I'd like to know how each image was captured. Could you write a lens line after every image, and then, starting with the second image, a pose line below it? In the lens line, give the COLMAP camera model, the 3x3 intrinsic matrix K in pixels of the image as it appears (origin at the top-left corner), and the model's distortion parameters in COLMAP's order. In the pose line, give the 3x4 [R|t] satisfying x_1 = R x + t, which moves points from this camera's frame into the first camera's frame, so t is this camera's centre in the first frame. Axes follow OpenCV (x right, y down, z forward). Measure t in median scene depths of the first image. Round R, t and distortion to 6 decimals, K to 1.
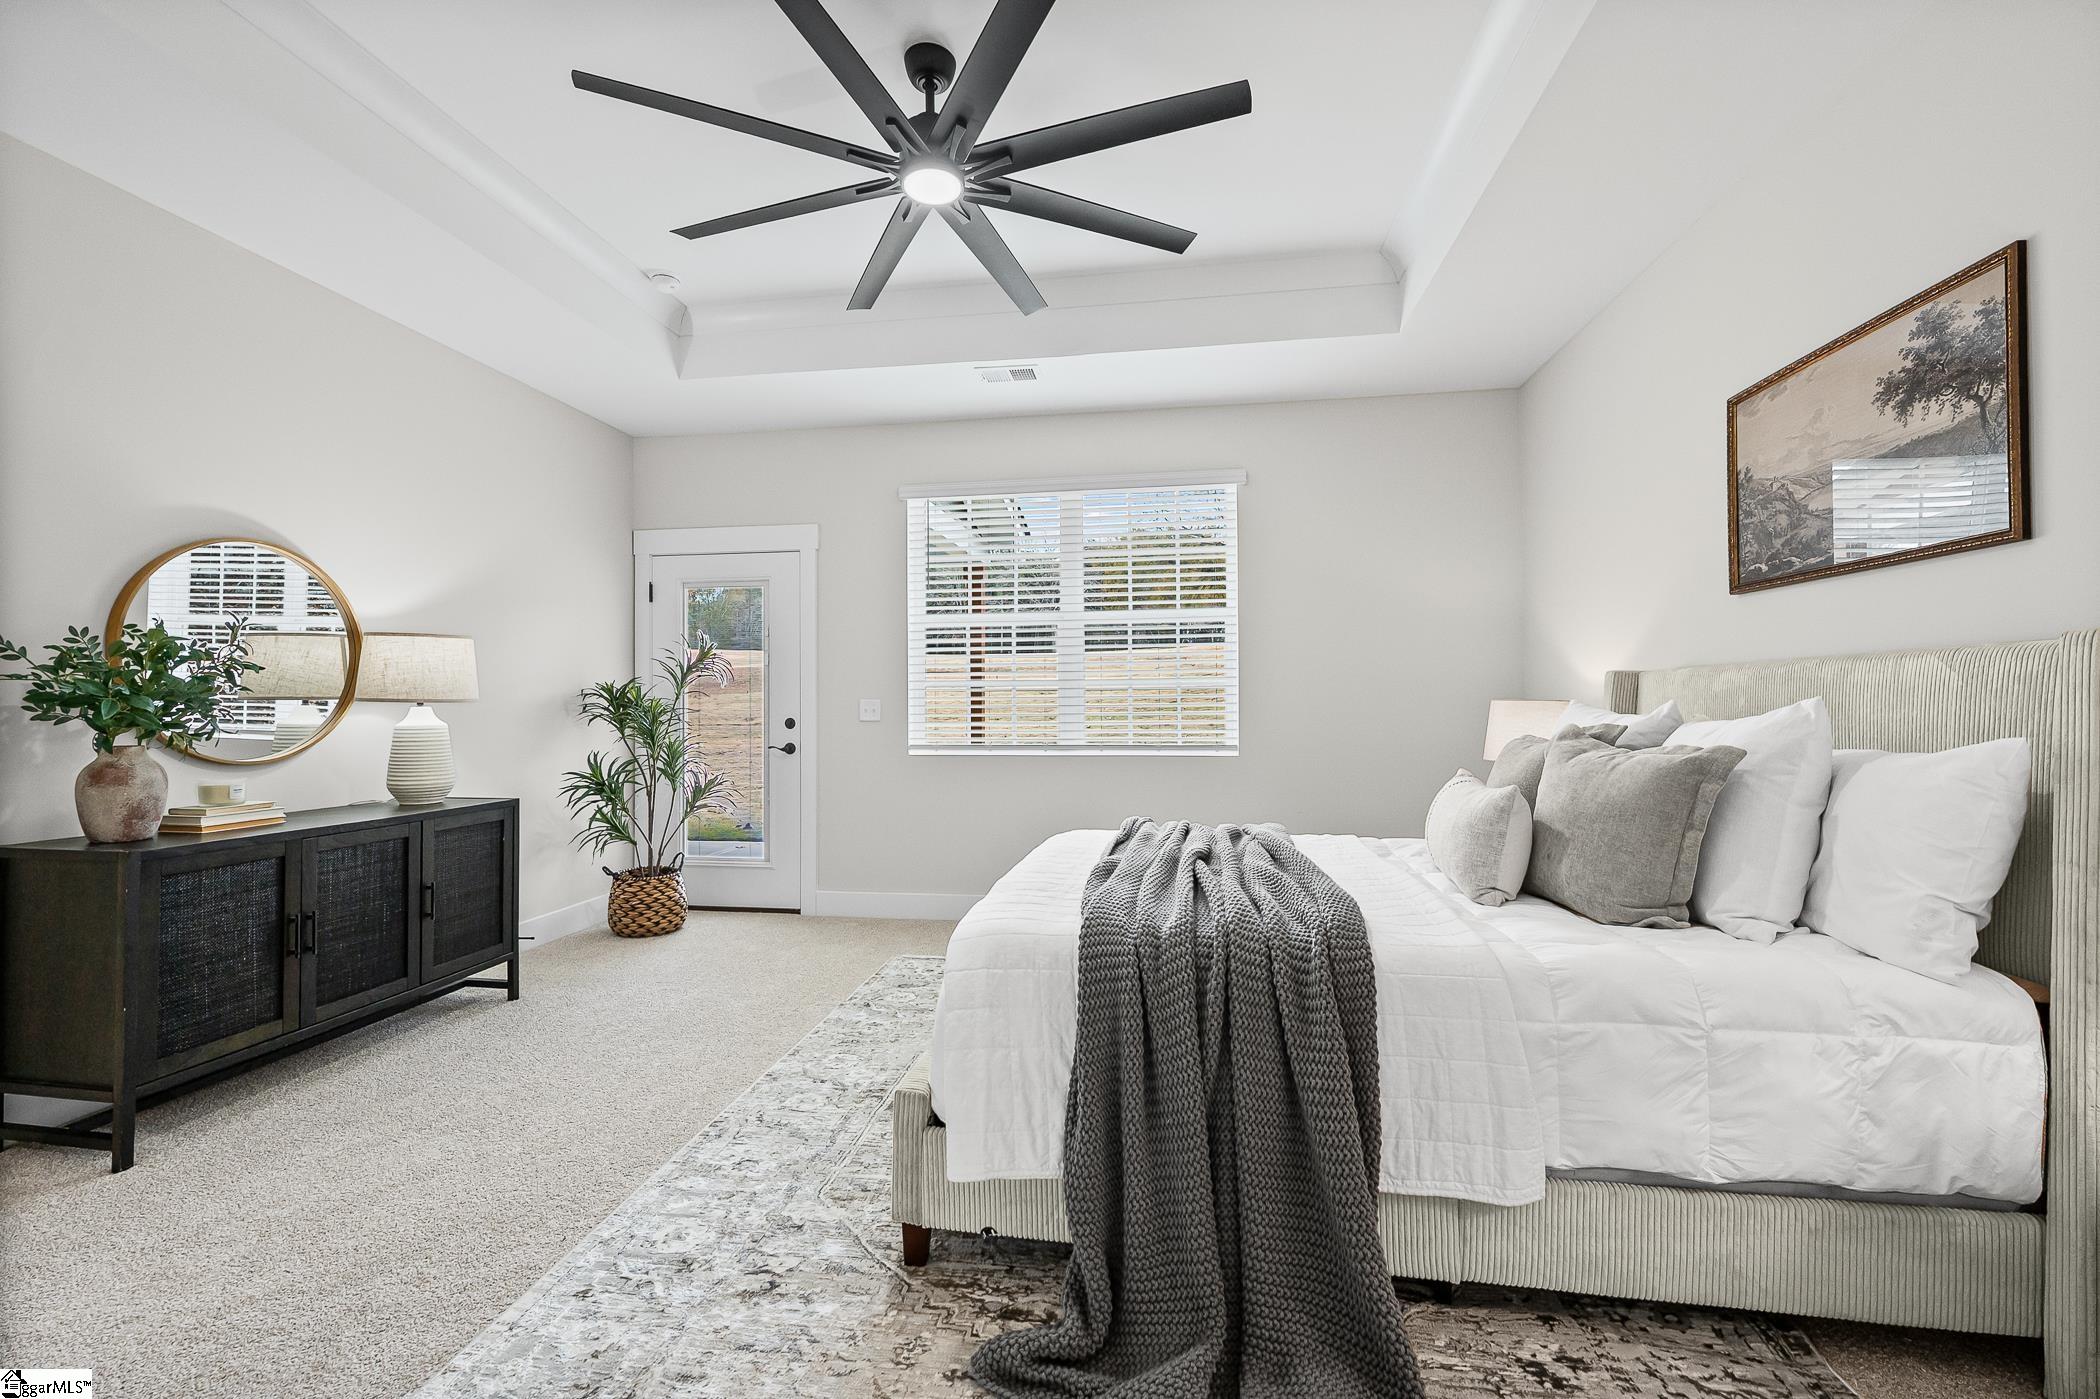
lens RADIAL K [[838.5, 0, 1050.7], [0, 838.5, 688.1], [0, 0, 1]] dist [-0.000217, -0.000022]
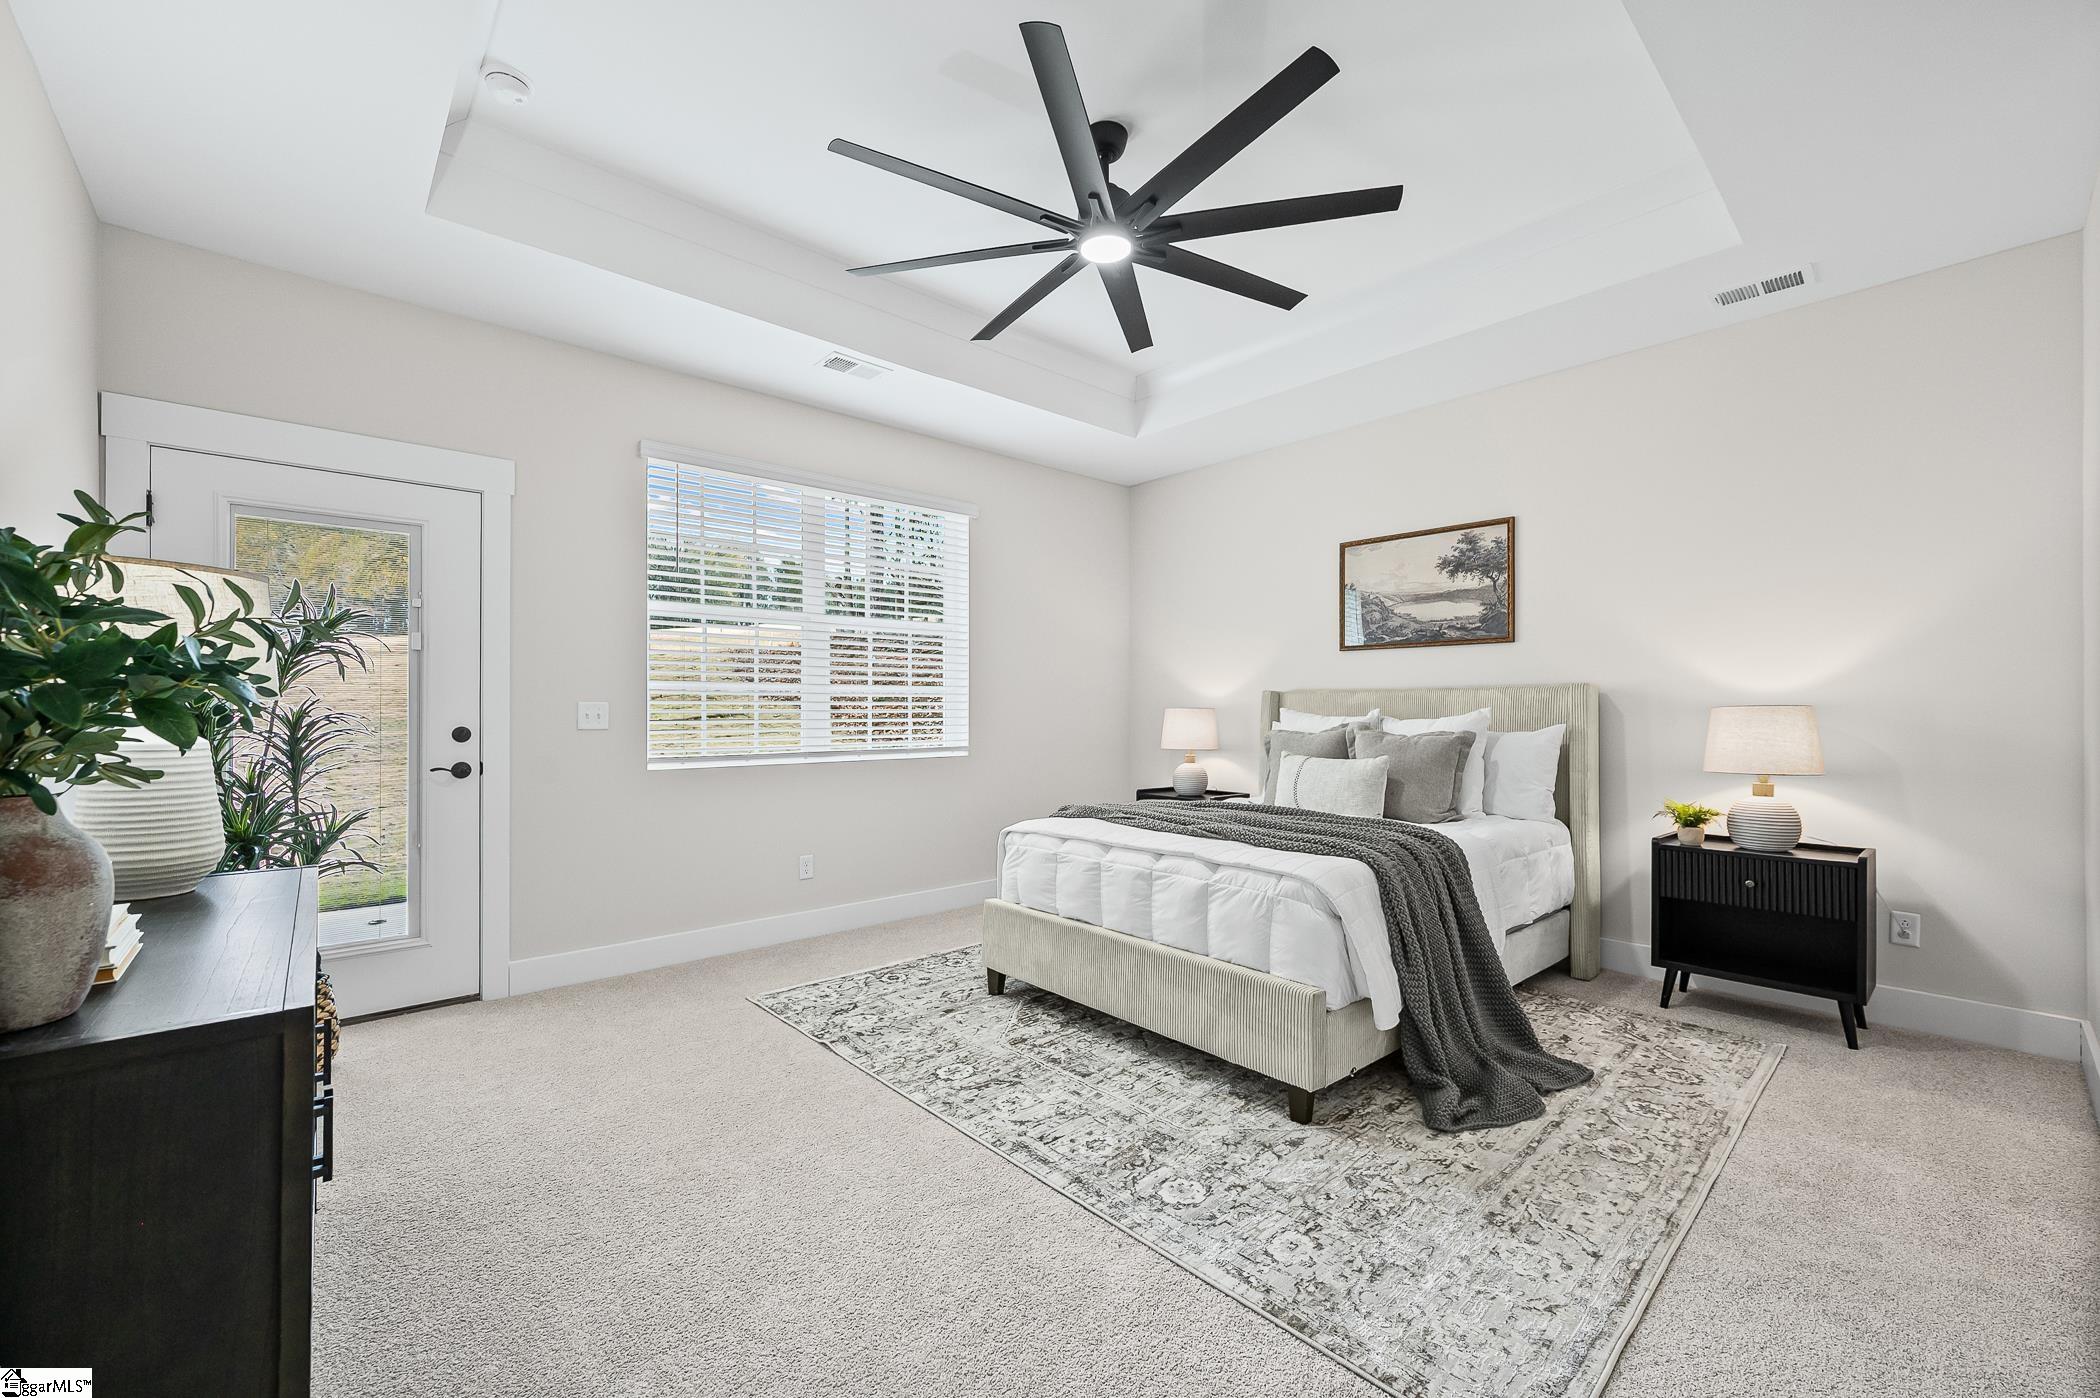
lens RADIAL K [[844.4, 0, 1050.0], [0, 844.4, 699.0], [0, 0, 1]] dist [-0.000361, -0.000028]
pose [[0.640530, 0.015094, 0.767785, -1.055066], [-0.017754, 0.999831, -0.004844, 0.013746], [-0.767728, -0.010528, 0.640689, 0.322895]]
